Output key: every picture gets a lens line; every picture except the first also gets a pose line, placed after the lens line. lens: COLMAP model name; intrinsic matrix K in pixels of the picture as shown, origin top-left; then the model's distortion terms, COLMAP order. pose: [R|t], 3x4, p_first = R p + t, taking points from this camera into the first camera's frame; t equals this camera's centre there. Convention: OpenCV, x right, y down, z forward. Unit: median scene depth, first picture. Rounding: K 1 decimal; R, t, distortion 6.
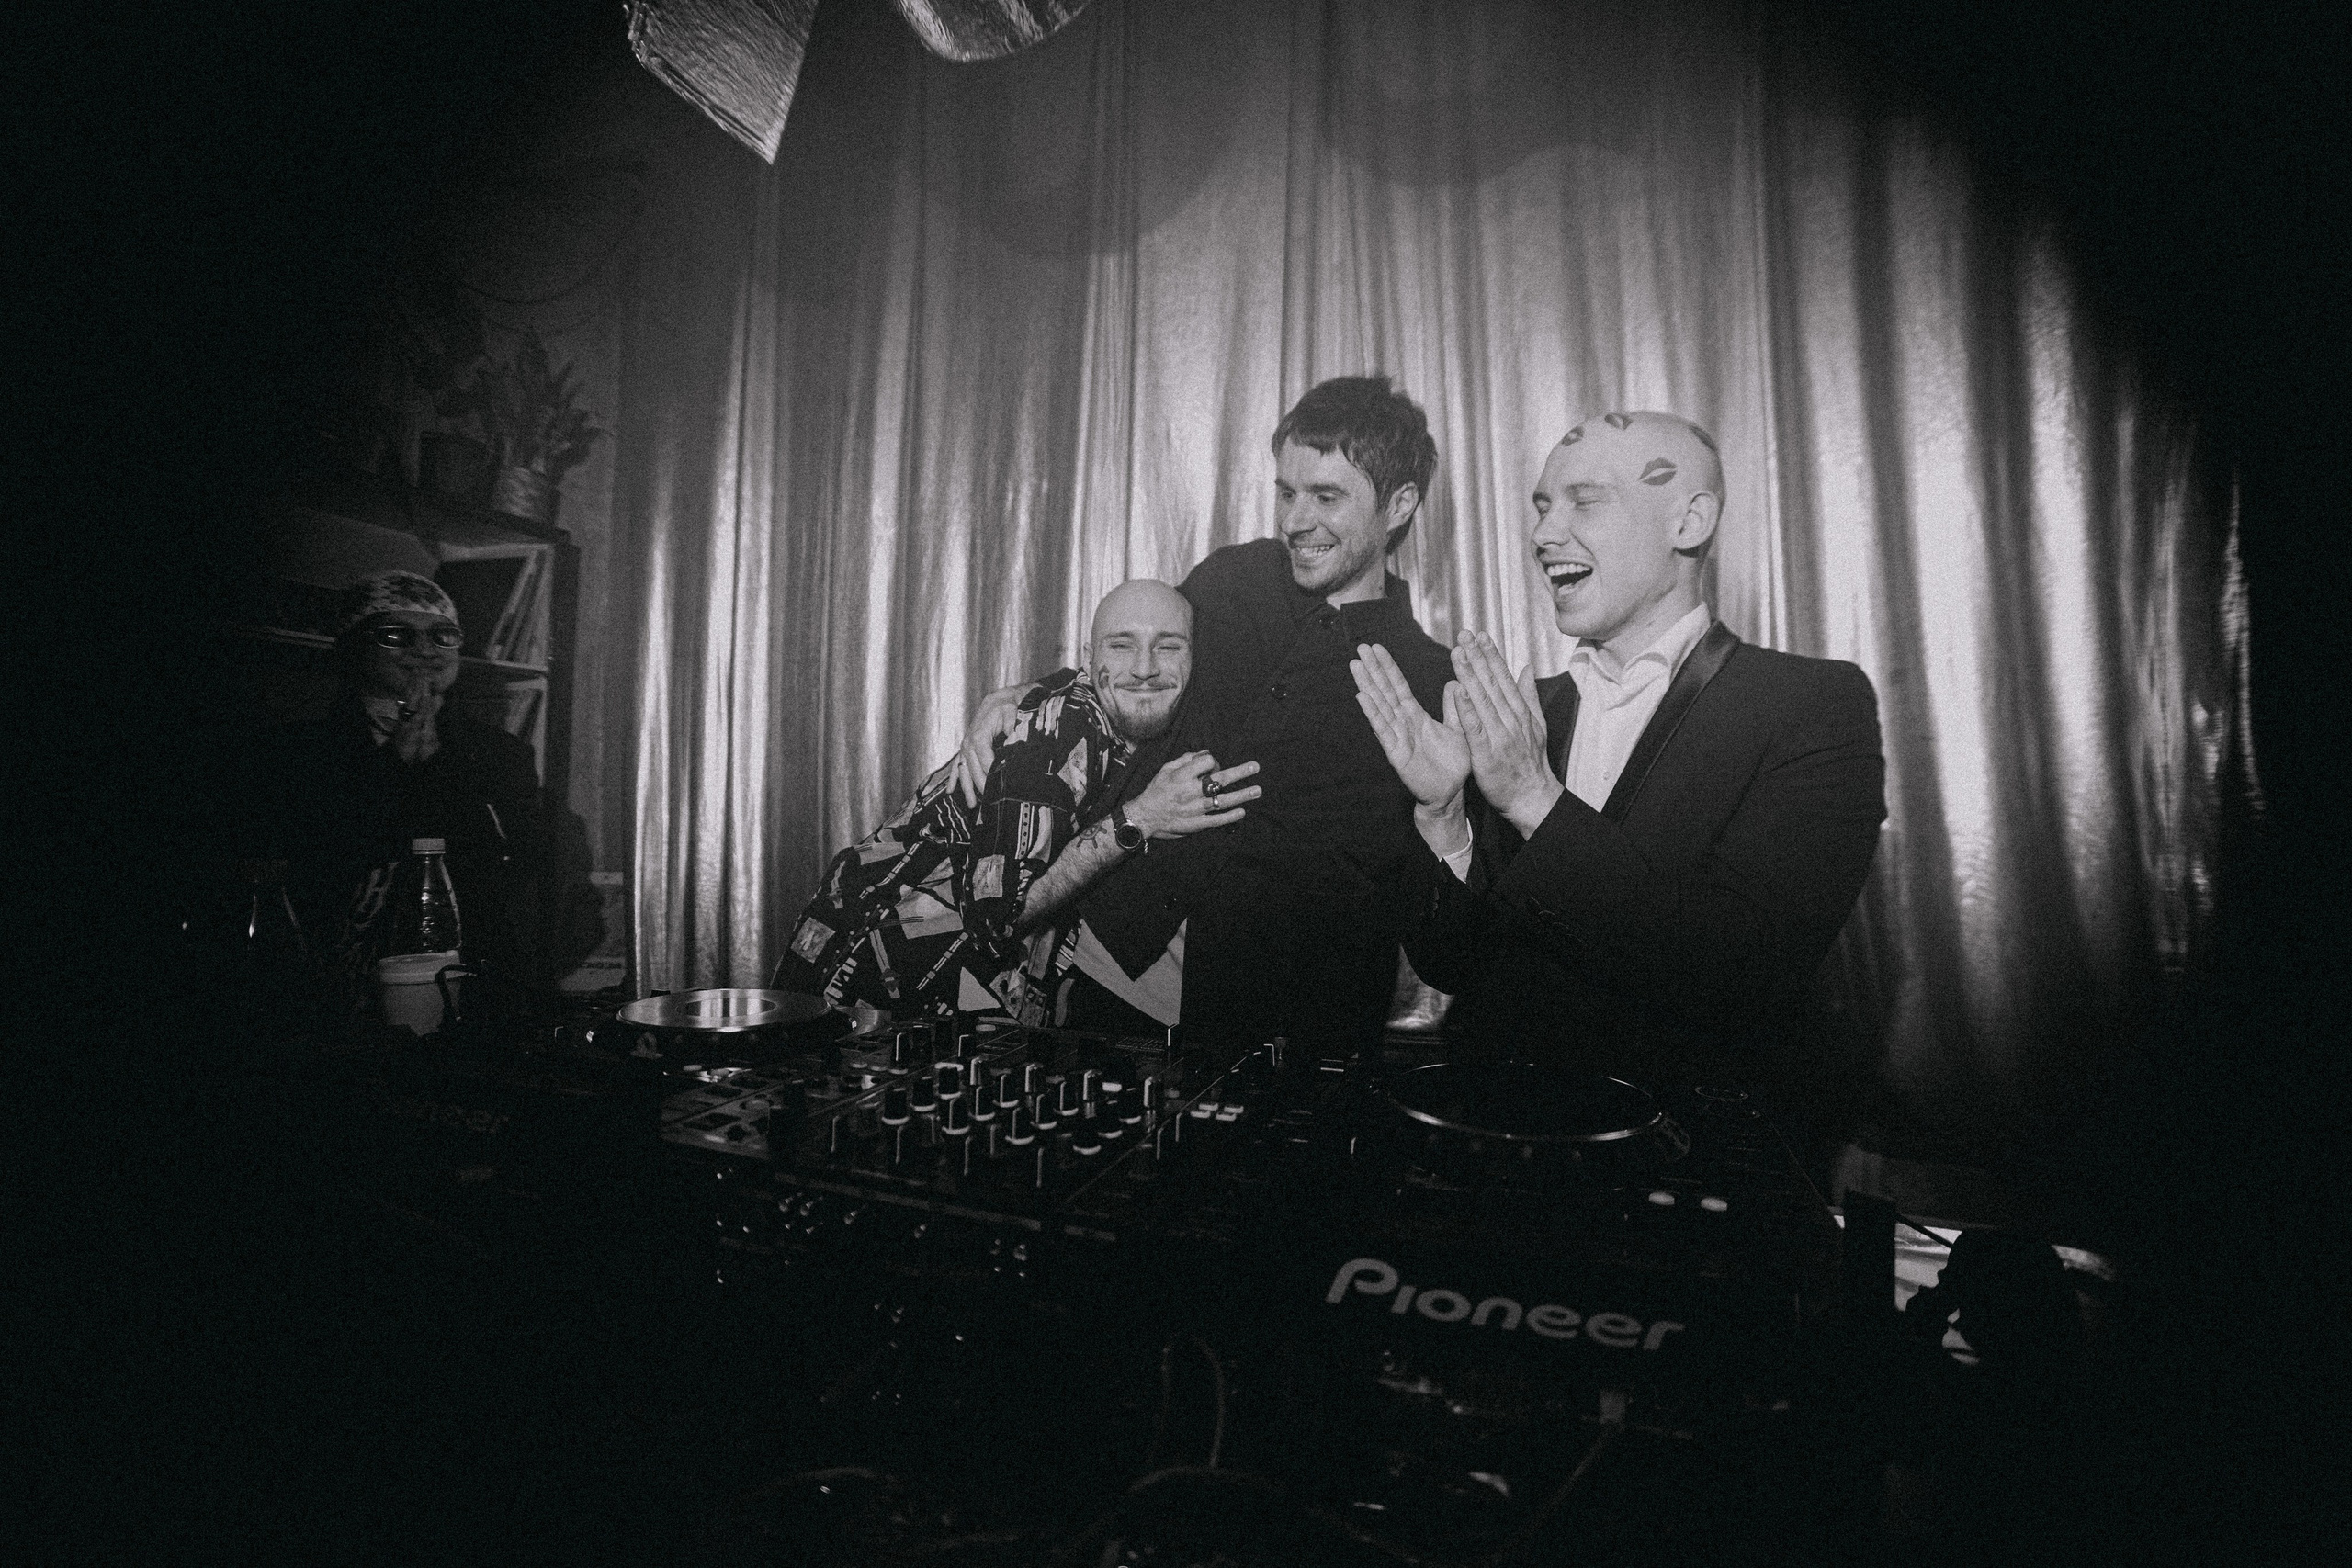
lens RADIAL K [[1049.7, 0, 1189.3], [0, 1049.7, 784.5], [0, 0, 1]] dist [-0.151444, 0.090154]
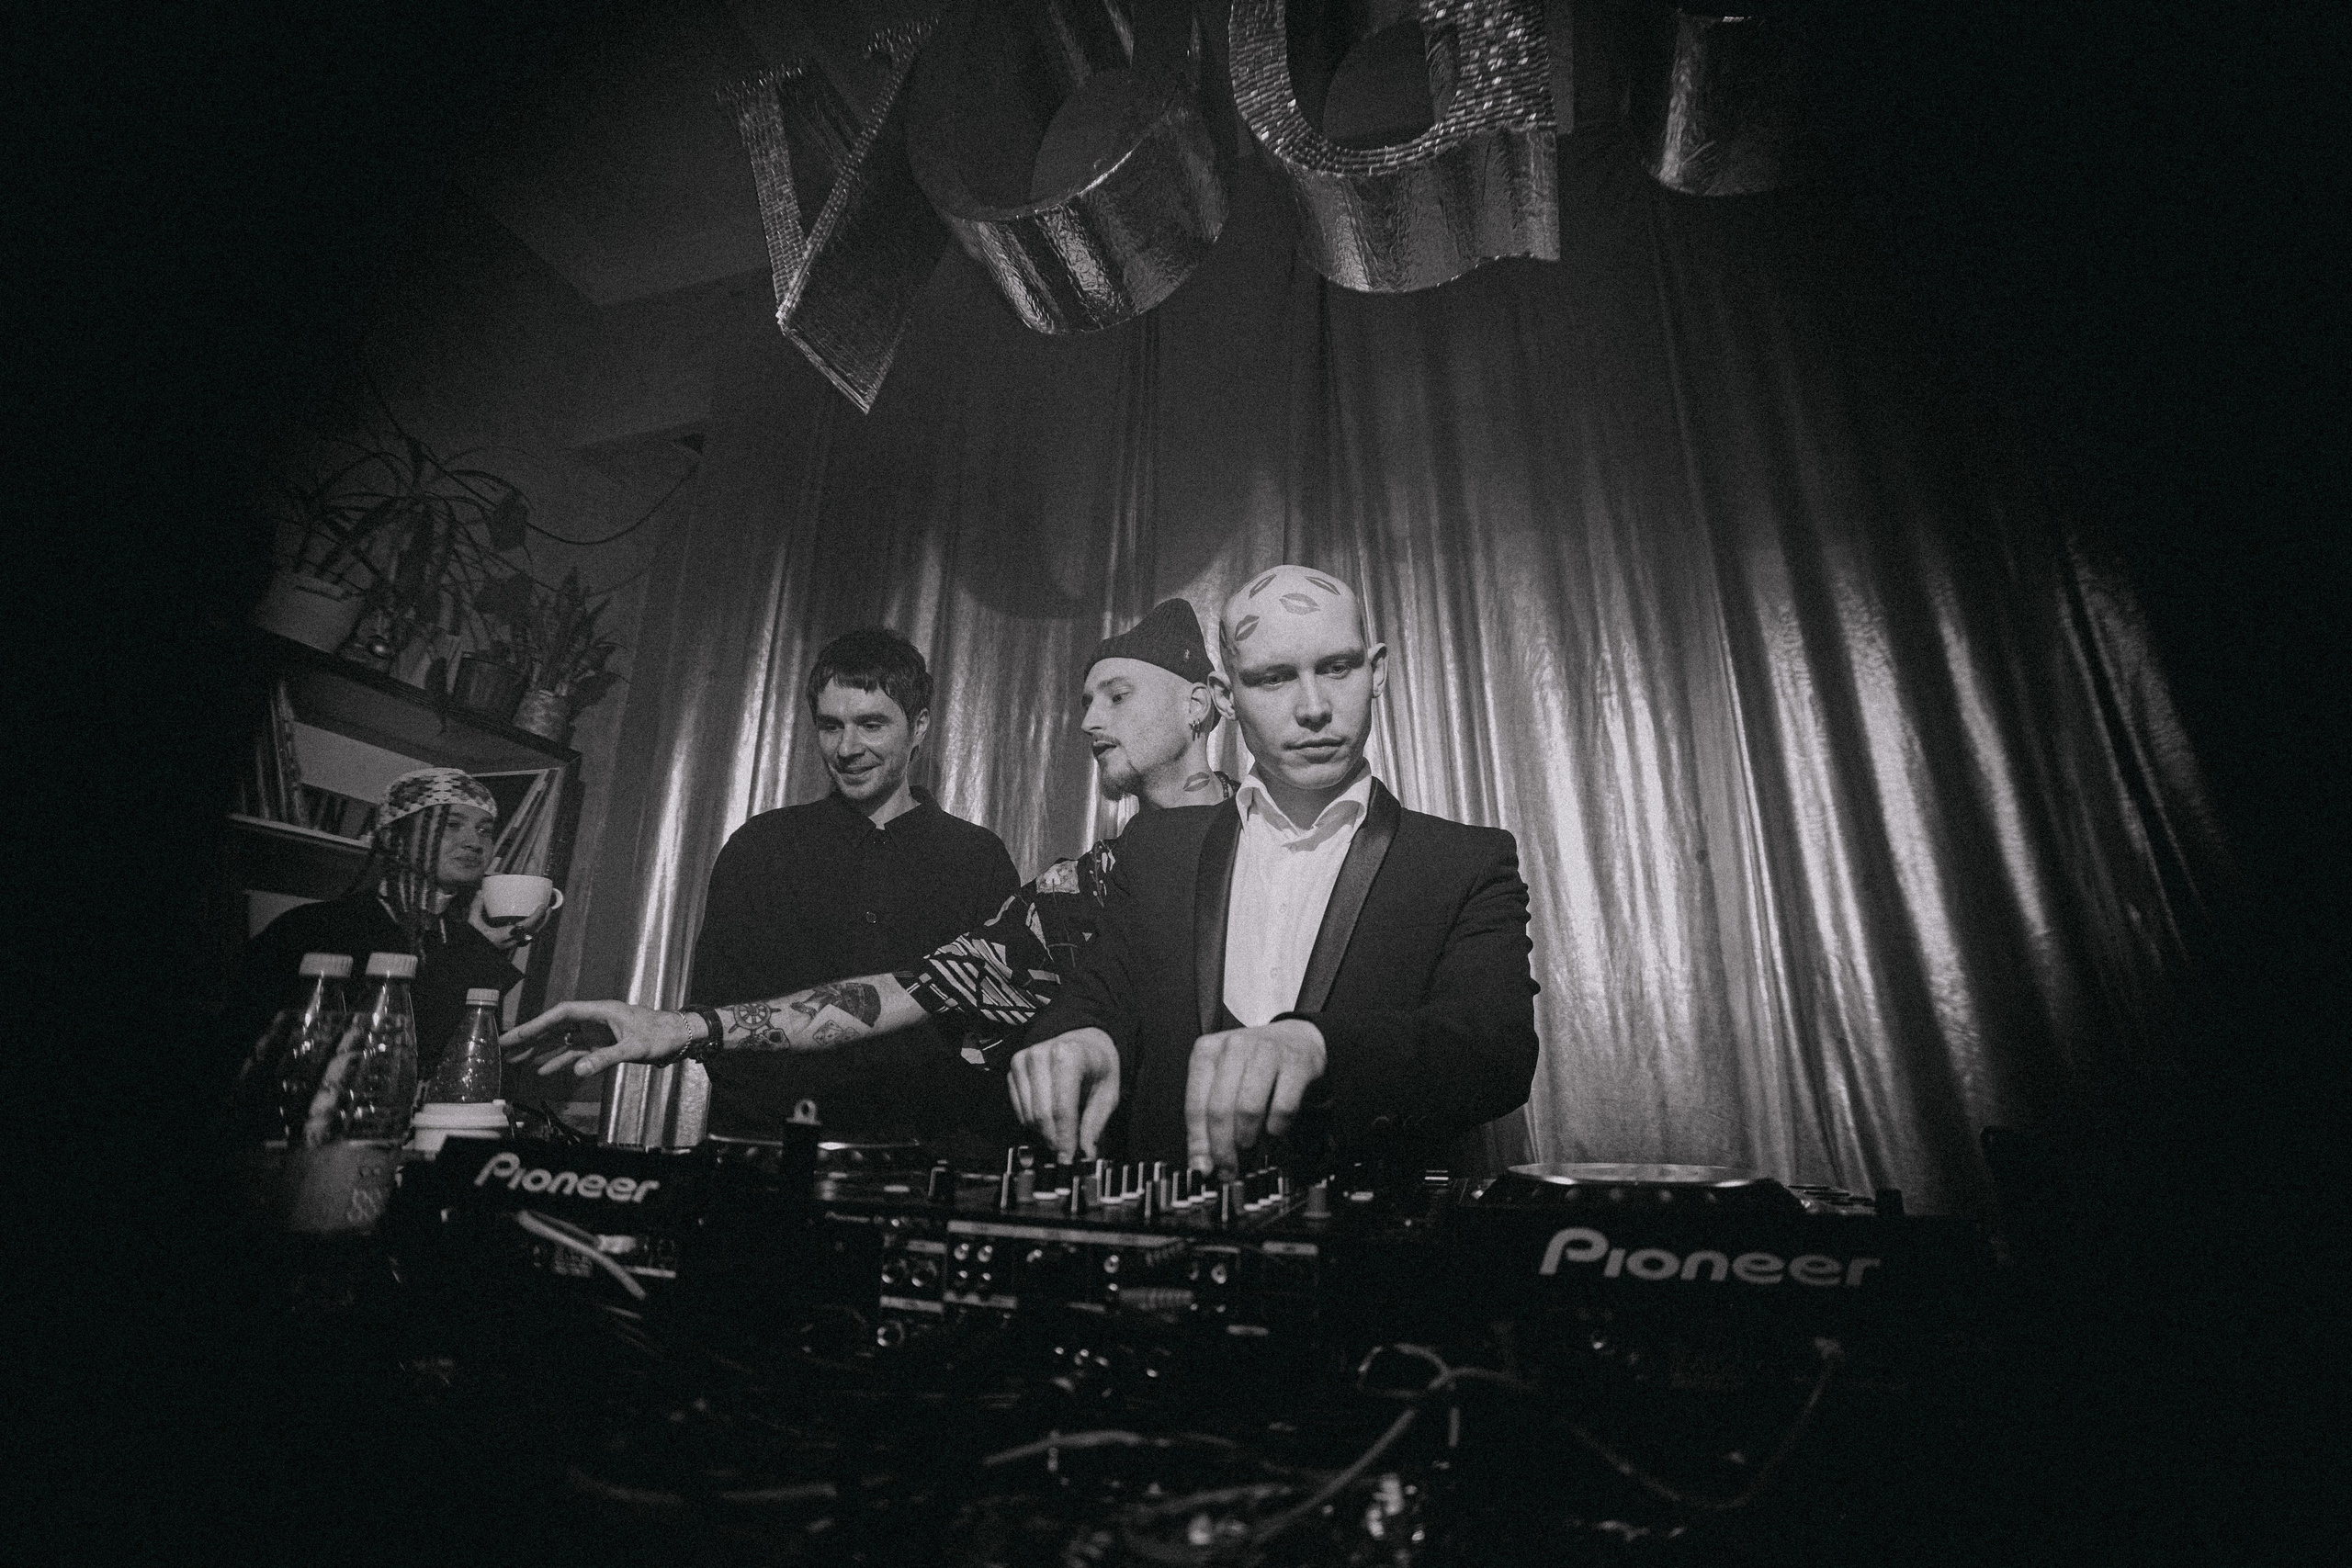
lens RADIAL K [[1049.7, 0, 1189.3], [0, 1049.7, 784.5], [0, 0, 1]] dist [-0.151444, 0.090154]
pose [[0.998569, 0.023280, 0.048145, -0.191156], [-0.009695, 0.964168, -0.265116, 0.190850], [-0.052592, 0.264270, 0.963014, -0.088386]]
